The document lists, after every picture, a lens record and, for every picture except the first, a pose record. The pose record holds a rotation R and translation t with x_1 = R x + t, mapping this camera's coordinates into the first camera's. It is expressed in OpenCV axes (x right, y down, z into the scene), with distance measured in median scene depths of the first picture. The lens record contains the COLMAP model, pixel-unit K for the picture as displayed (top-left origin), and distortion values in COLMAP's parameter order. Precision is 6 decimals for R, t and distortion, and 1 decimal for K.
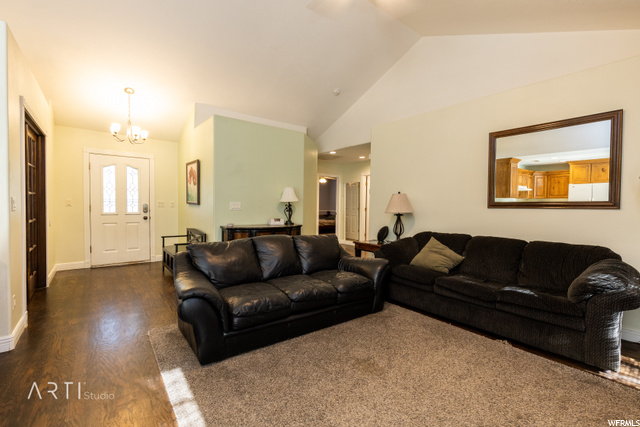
lens RADIAL K [[288.7, 0, 324.3], [0, 288.7, 212.9], [0, 0, 1]] dist [0.005595, -0.001724]
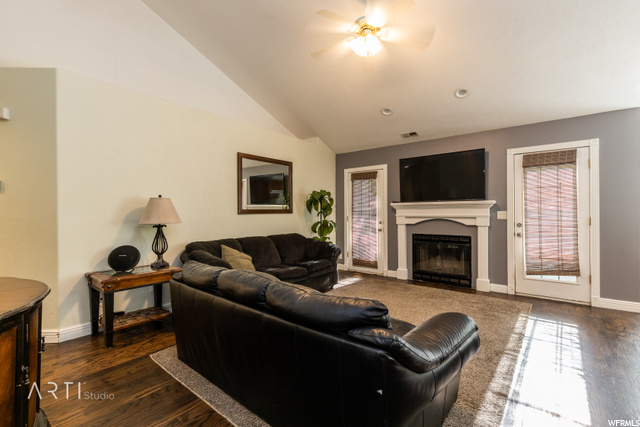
lens RADIAL K [[288.7, 0, 324.5], [0, 288.7, 213.9], [0, 0, 1]] dist [0.005595, -0.001724]
pose [[-0.220641, -0.012542, 0.975274, -0.559387], [0.032127, 0.999281, 0.020119, -0.025907], [-0.974826, 0.035772, -0.220080, 0.747492]]
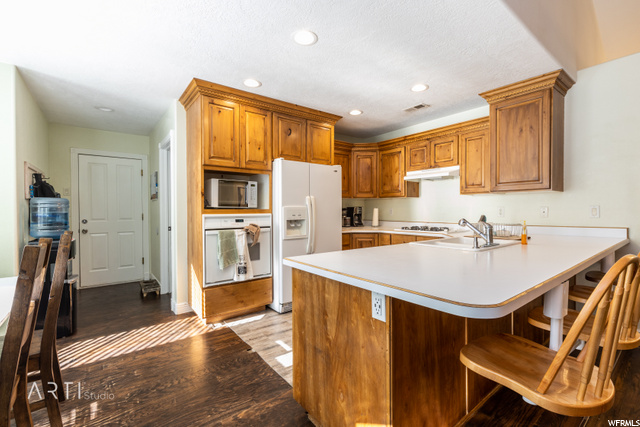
lens RADIAL K [[288.7, 0, 322.3], [0, 288.7, 212.7], [0, 0, 1]] dist [0.005595, -0.001724]
pose [[-0.017711, -0.005319, -0.999829, 1.626801], [-0.023220, 0.999718, -0.004907, 0.005882], [0.999573, 0.023129, -0.017829, 0.843479]]
